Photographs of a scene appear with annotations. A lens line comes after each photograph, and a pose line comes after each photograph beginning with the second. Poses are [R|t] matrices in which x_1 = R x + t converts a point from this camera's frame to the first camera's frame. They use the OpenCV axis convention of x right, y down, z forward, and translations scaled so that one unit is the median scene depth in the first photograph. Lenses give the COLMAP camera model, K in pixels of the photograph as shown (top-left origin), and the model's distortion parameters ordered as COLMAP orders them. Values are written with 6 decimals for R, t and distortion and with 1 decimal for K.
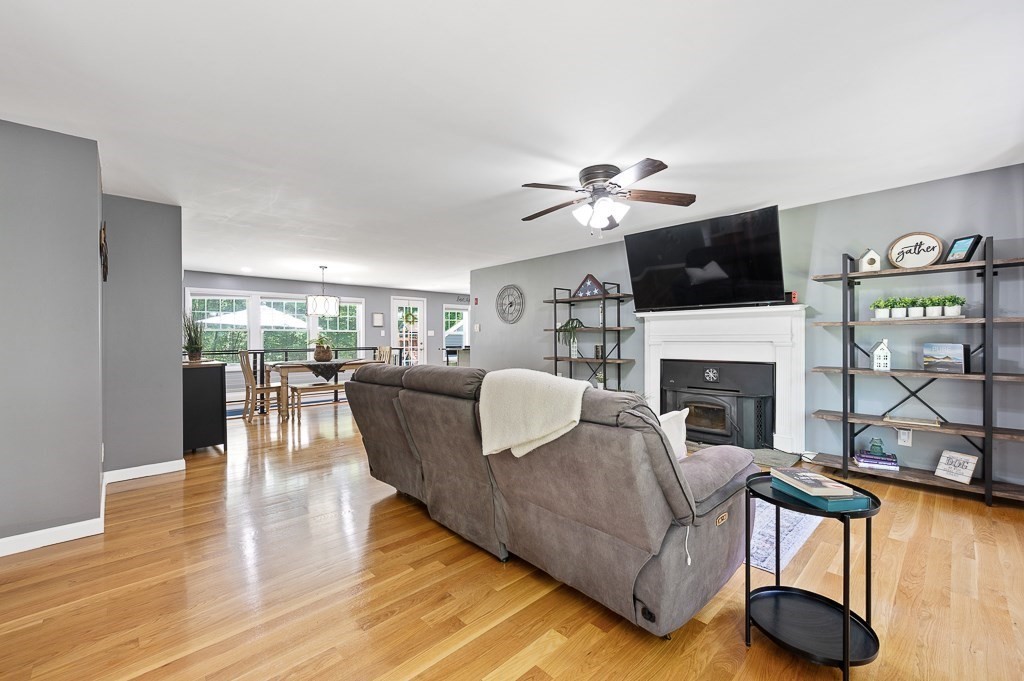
lens RADIAL K [[430.0, 0, 516.1], [0, 430.0, 336.9], [0, 0, 1]] dist [-0.001587, -0.000322]
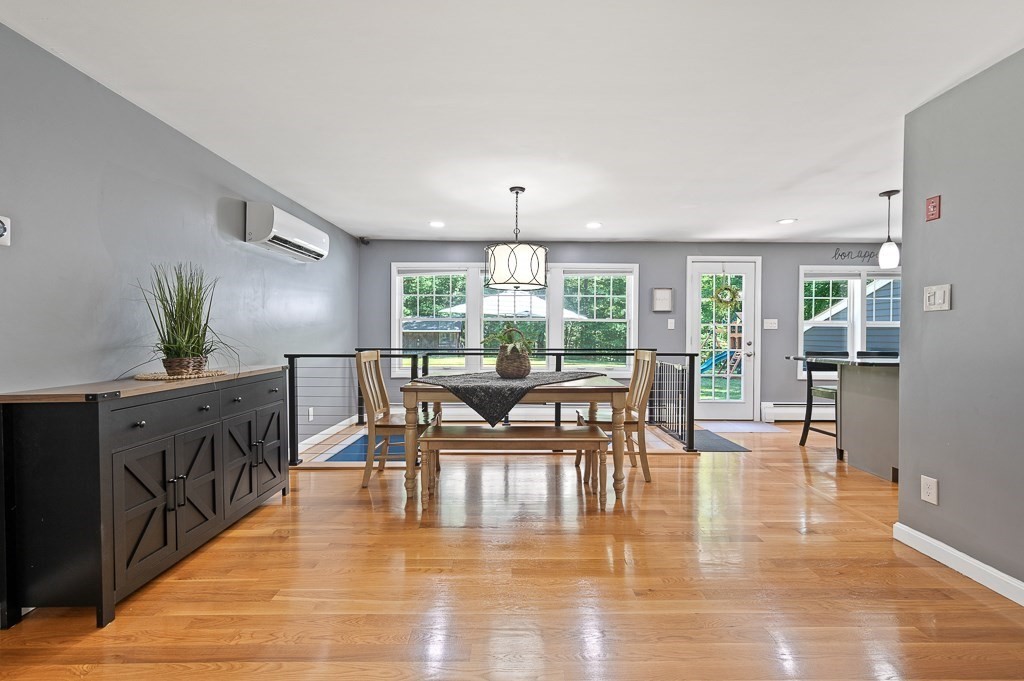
lens RADIAL K [[430.0, 0, 516.6], [0, 430.0, 337.0], [0, 0, 1]] dist [-0.001587, -0.000322]
pose [[0.727671, 0.010636, -0.685844, -0.068074], [-0.006136, 0.999941, 0.008997, 0.004001], [0.685899, -0.002338, 0.727693, 0.423848]]
